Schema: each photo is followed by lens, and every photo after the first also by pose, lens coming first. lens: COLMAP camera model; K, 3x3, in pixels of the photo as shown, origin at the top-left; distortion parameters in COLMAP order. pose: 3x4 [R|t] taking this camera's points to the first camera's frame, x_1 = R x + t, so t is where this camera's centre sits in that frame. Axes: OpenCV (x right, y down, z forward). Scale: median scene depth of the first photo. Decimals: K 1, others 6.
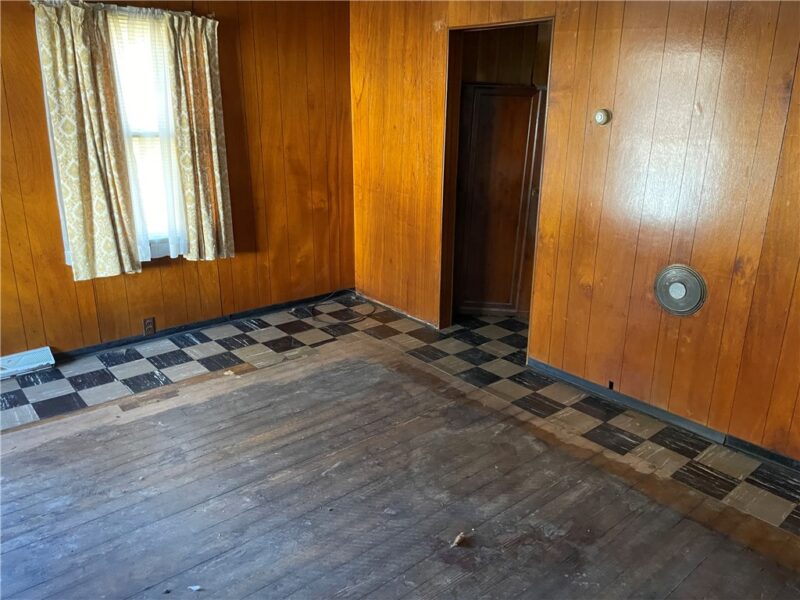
lens RADIAL K [[594.7, 0, 400.0], [0, 594.7, 300.0], [0, 0, 1]] dist [0.062996, -0.089619]
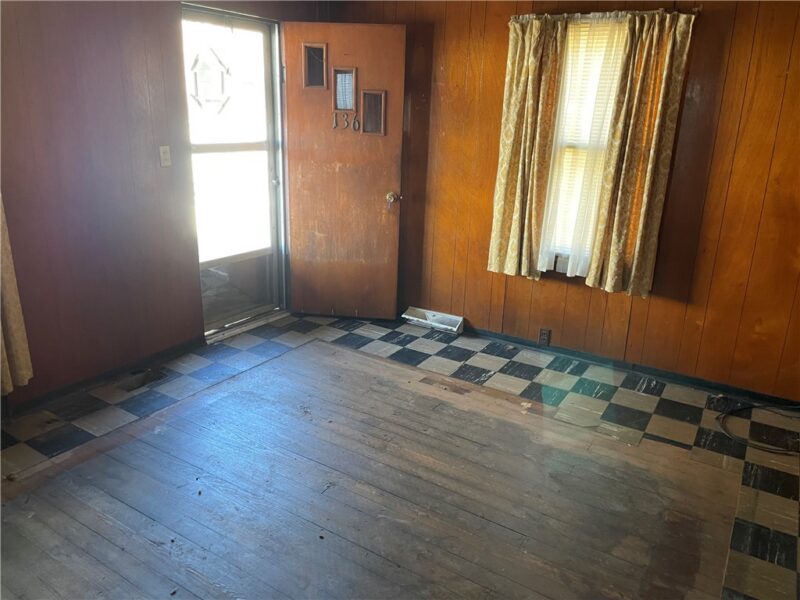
lens RADIAL K [[594.7, 0, 400.0], [0, 594.7, 300.0], [0, 0, 1]] dist [0.062996, -0.089619]
pose [[0.301734, 0.288857, -0.908580, 0.429107], [-0.322873, 0.927644, 0.187693, -0.132803], [0.897056, 0.236723, 0.373166, 0.438298]]
